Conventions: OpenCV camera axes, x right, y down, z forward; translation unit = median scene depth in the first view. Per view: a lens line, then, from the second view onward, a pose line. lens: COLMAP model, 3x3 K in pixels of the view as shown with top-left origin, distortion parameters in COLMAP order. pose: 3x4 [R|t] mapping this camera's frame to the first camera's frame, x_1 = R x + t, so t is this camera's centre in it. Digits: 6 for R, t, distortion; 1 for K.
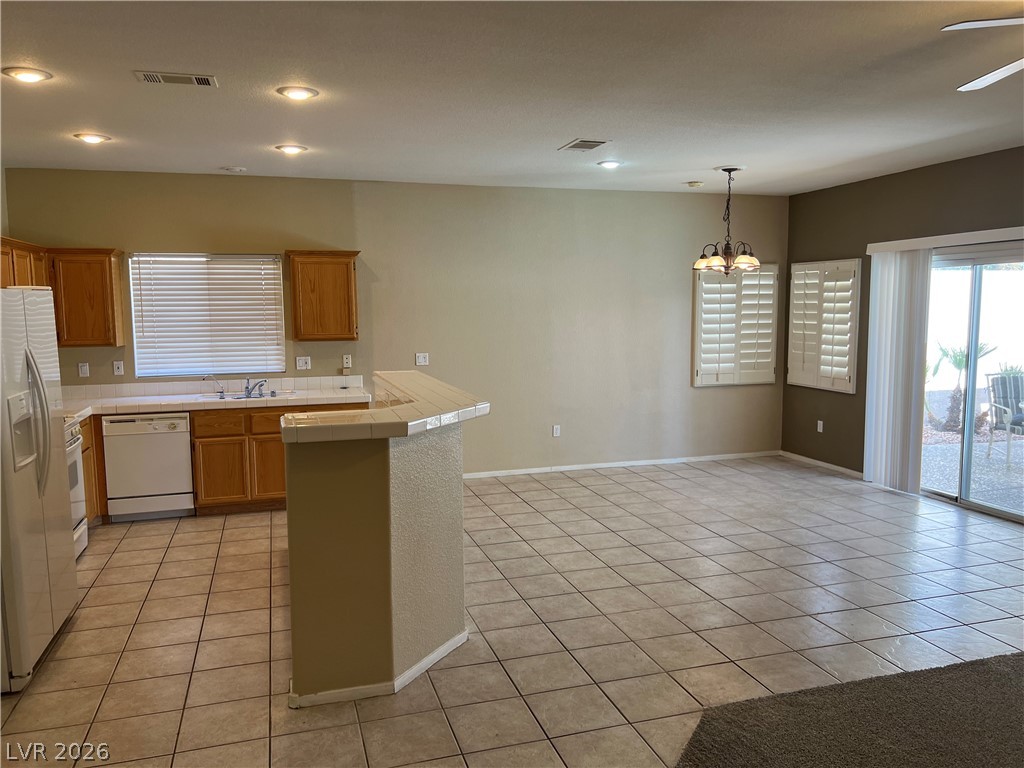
lens RADIAL K [[767.2, 0, 498.9], [0, 767.2, 387.9], [0, 0, 1]] dist [0.042263, -0.056689]
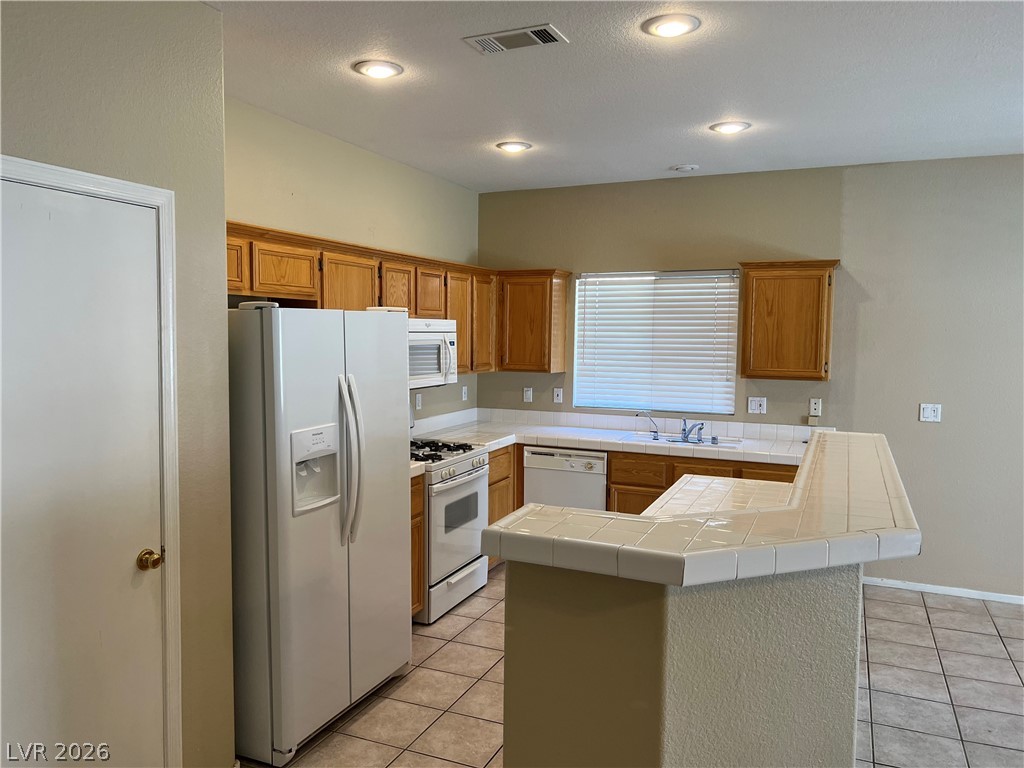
lens RADIAL K [[756.7, 0, 512.0], [0, 756.7, 384.0], [0, 0, 1]] dist [0.079551, -0.102017]
pose [[0.765645, 0.062776, -0.640192, 0.056297], [-0.086144, 0.996268, -0.005332, -0.029875], [0.637469, 0.059231, 0.768196, 0.251886]]
